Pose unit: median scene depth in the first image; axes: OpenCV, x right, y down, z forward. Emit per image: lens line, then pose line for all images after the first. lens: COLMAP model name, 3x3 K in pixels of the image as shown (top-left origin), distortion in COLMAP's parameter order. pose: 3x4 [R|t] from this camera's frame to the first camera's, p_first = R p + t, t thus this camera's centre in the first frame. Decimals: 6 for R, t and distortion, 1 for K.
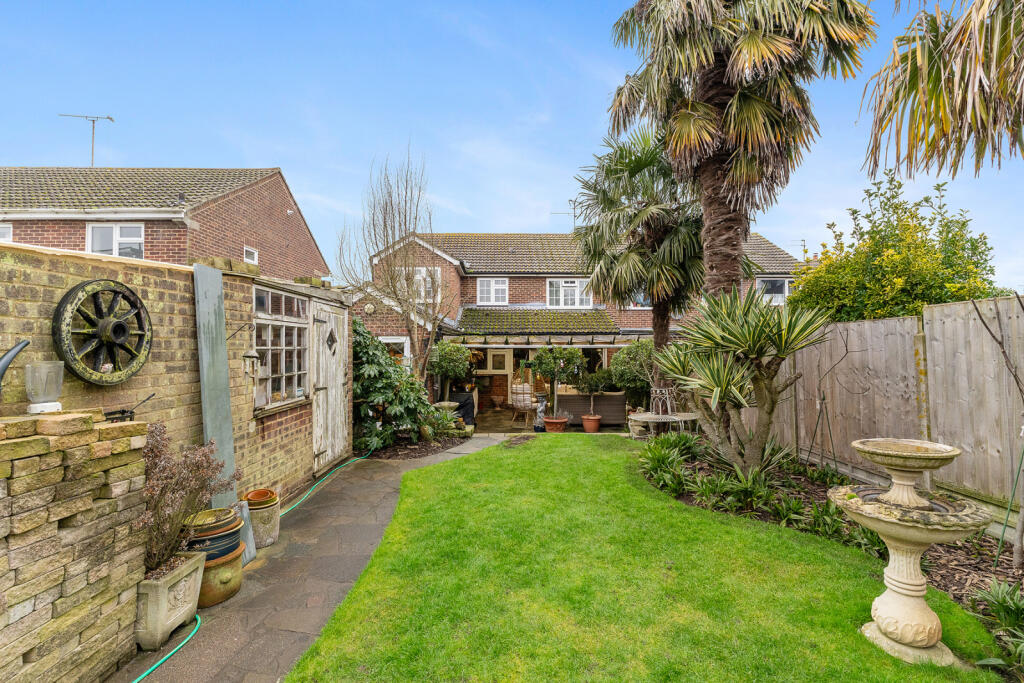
lens RADIAL K [[419.0, 0, 506.8], [0, 419.0, 336.5], [0, 0, 1]] dist [0.020532, 0.000372]
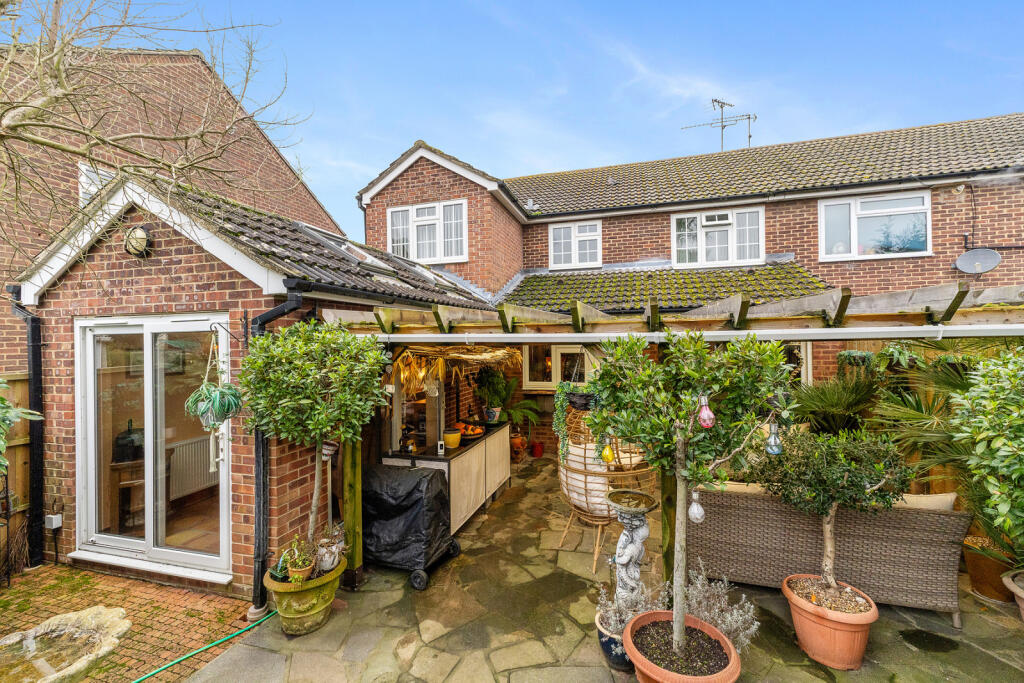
lens RADIAL K [[419.0, 0, 509.2], [0, 419.0, 339.9], [0, 0, 1]] dist [0.020532, 0.000372]
pose [[0.956058, -0.011348, -0.292957, 0.052030], [0.020117, 0.999435, 0.026936, 0.009730], [0.292486, -0.031646, 0.955746, 0.404600]]
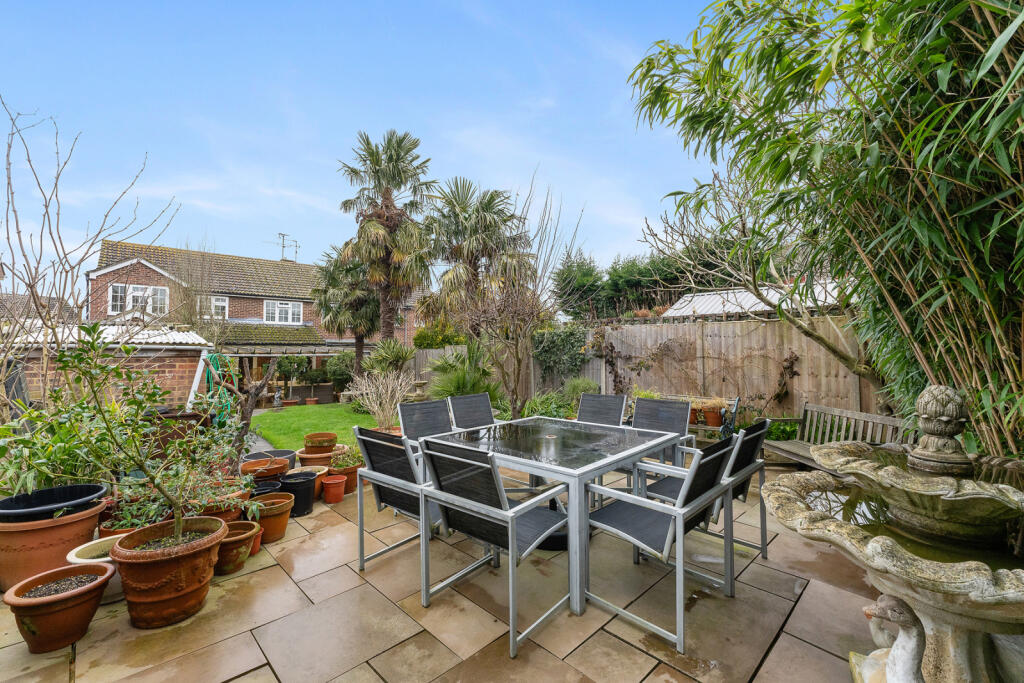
lens RADIAL K [[419.0, 0, 515.7], [0, 419.0, 340.9], [0, 0, 1]] dist [0.020532, 0.000372]
pose [[0.731644, 0.018897, 0.681425, -0.226317], [-0.027000, 0.999635, 0.001268, -0.036792], [-0.681152, -0.019327, 0.731887, -0.484621]]
